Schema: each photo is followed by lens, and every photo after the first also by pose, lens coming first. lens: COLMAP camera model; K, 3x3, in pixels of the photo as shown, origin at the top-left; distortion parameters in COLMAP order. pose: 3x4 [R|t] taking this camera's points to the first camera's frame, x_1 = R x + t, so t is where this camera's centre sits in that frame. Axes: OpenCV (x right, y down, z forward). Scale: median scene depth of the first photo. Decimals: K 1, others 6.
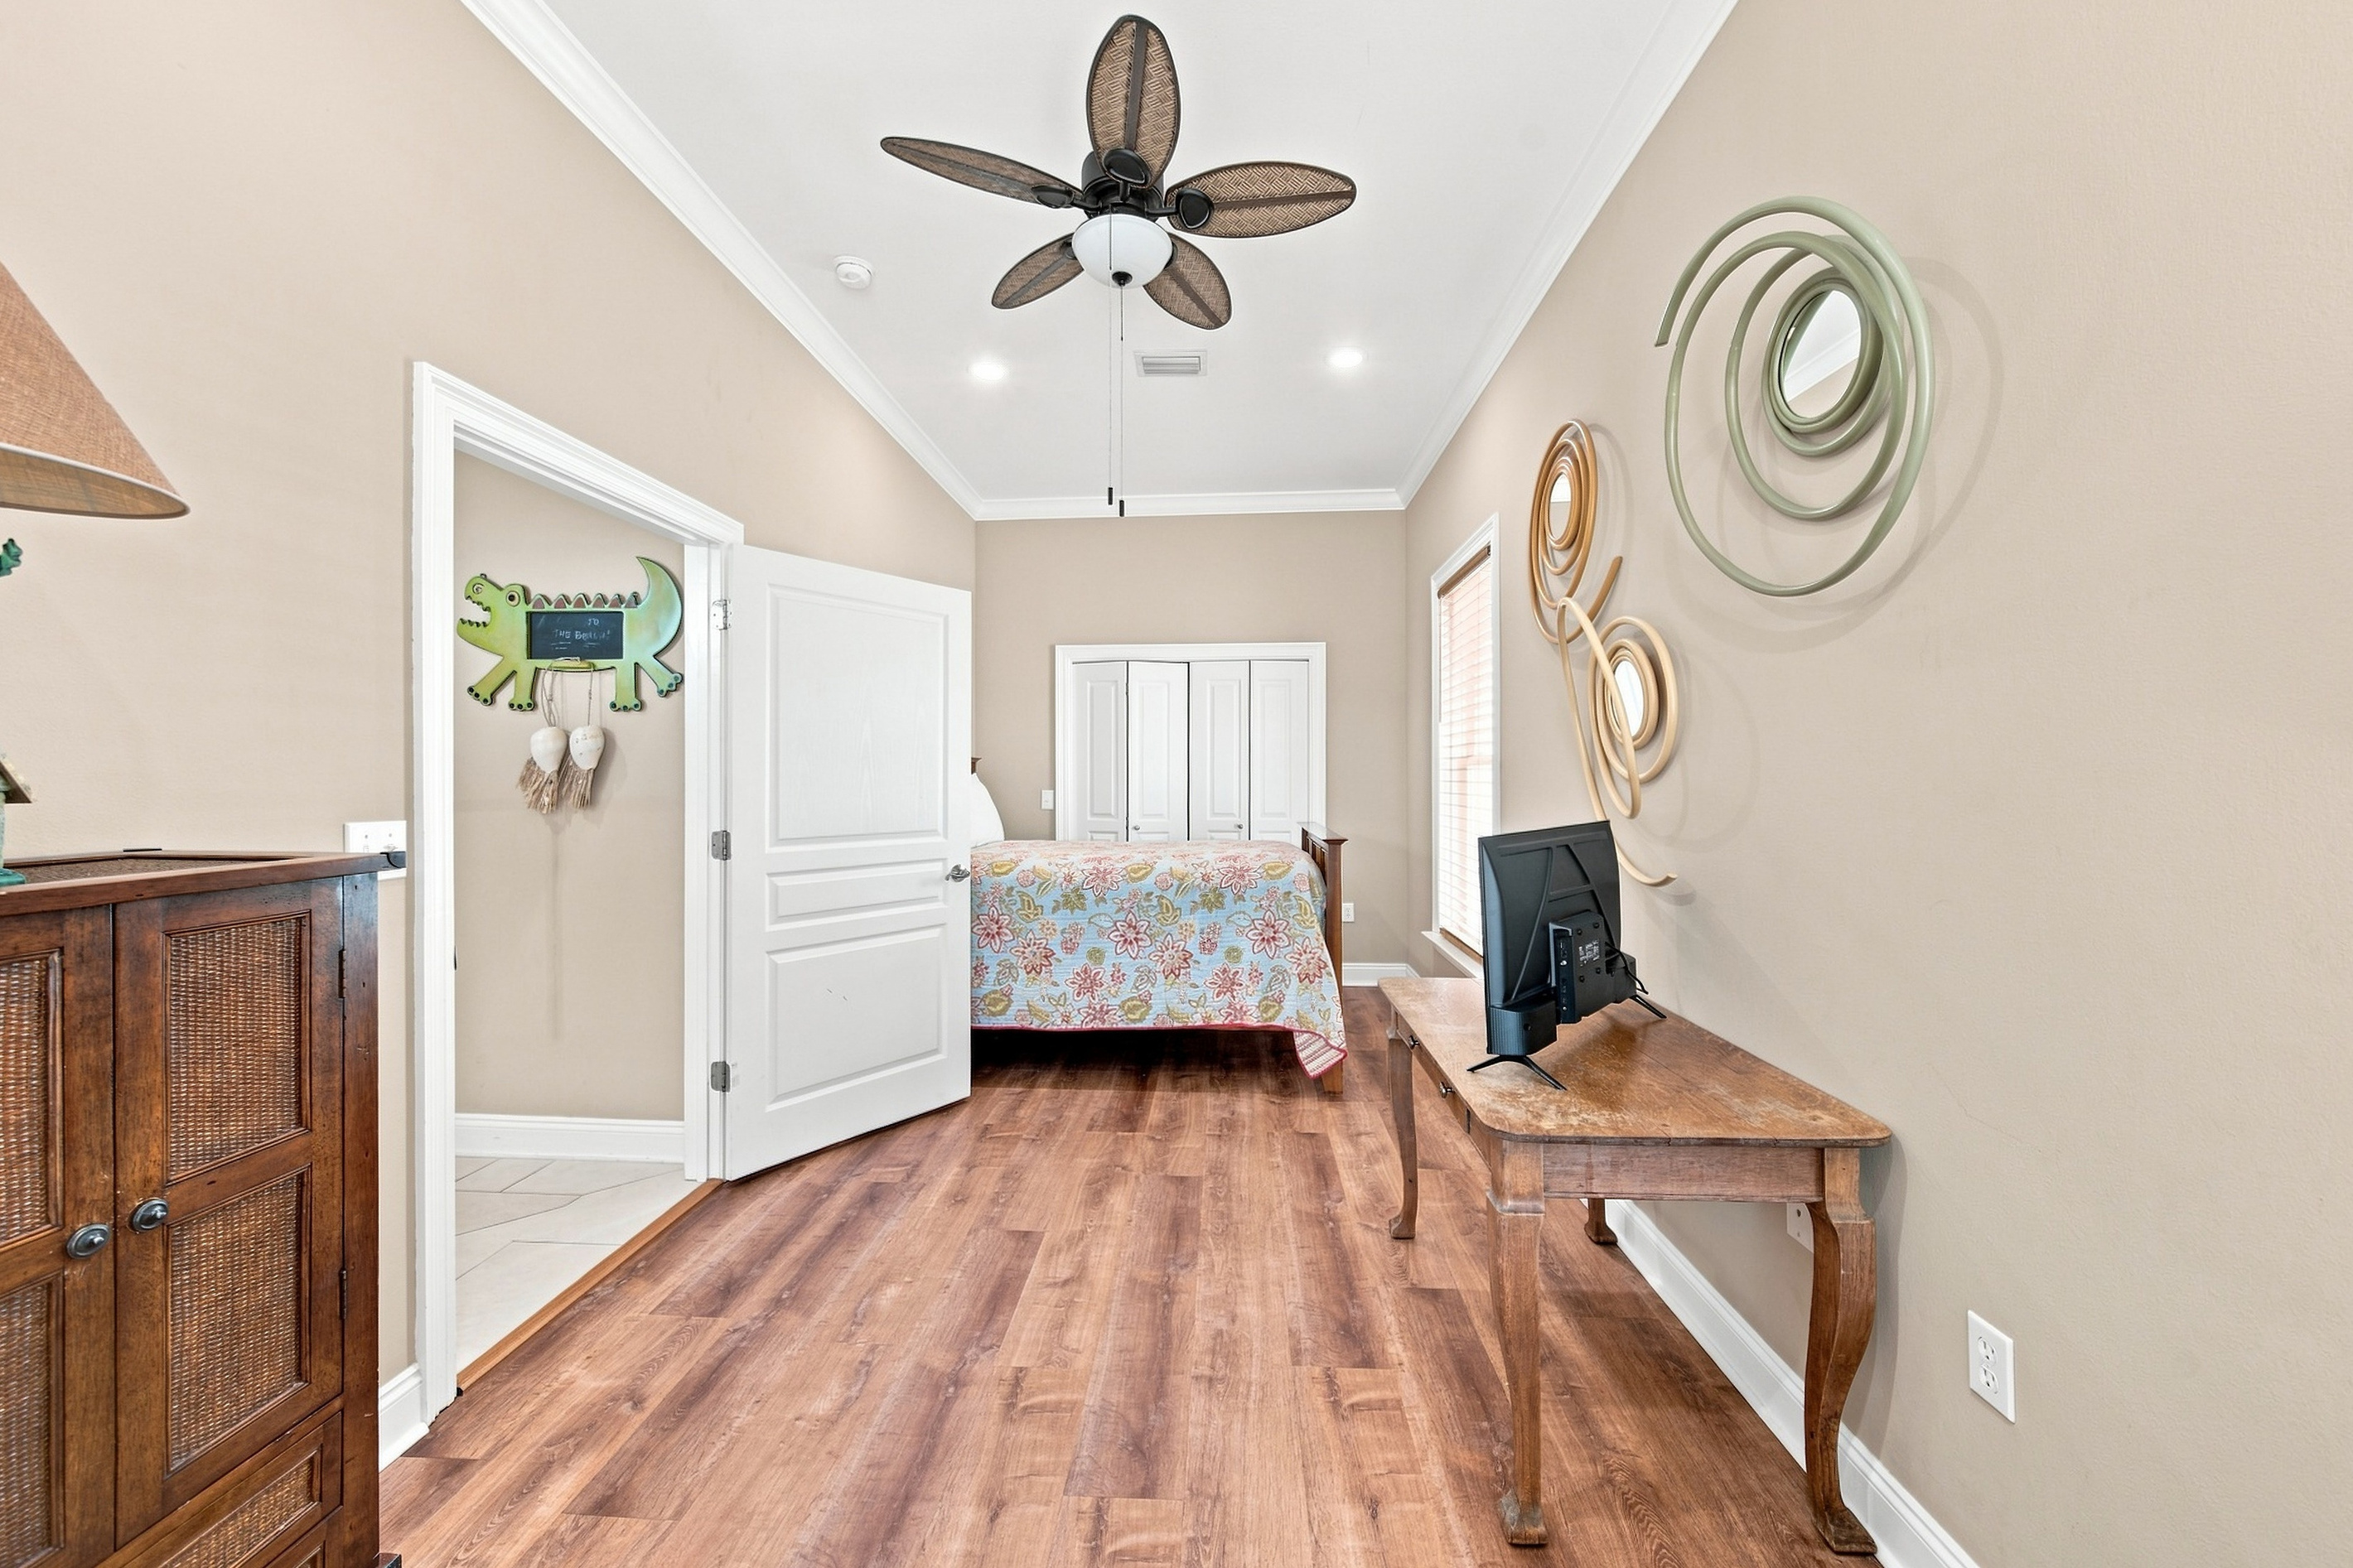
lens RADIAL K [[840.2, 0, 1166.9], [0, 840.2, 777.4], [0, 0, 1]] dist [0.002740, 0.000311]
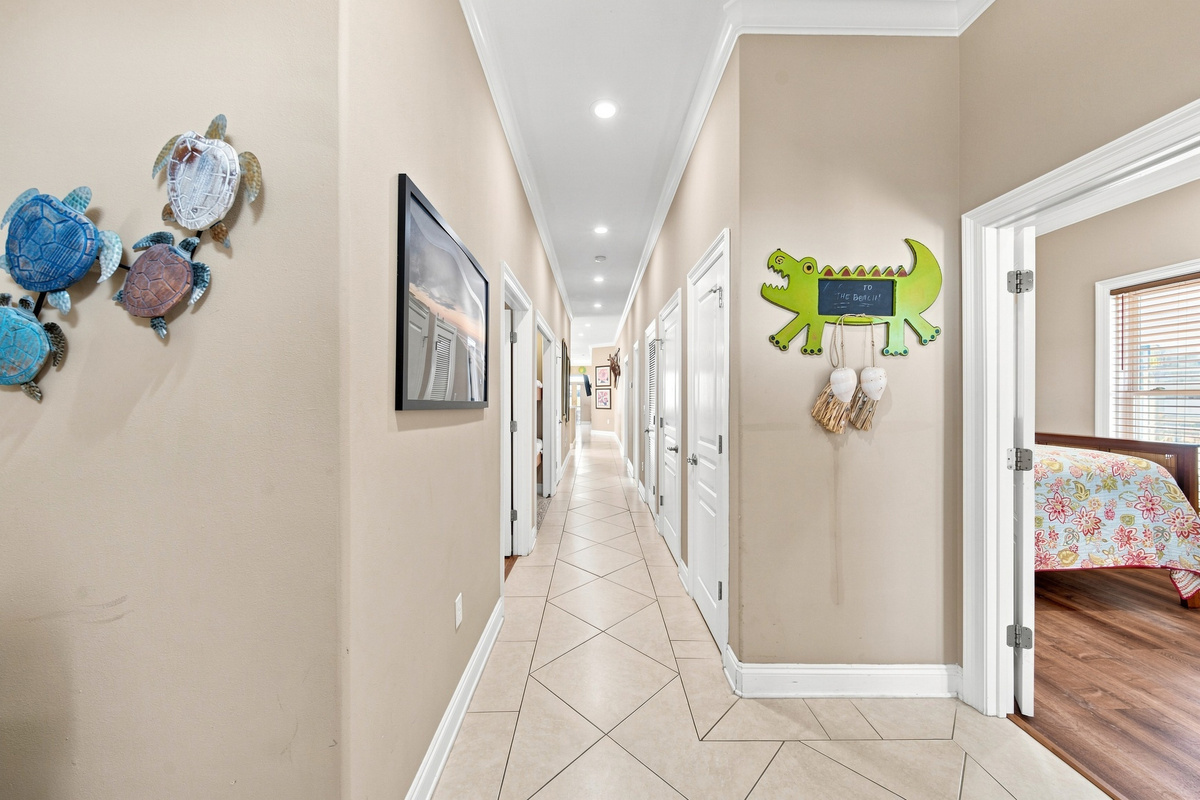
lens RADIAL K [[428.5, 0, 604.4], [0, 428.5, 401.2], [0, 0, 1]] dist [0.002740, 0.000311]
pose [[0.997106, 0.000153, 0.076028, -1.134005], [-0.000739, 0.999970, 0.007682, -0.011975], [-0.076024, -0.007716, 0.997076, 0.357372]]
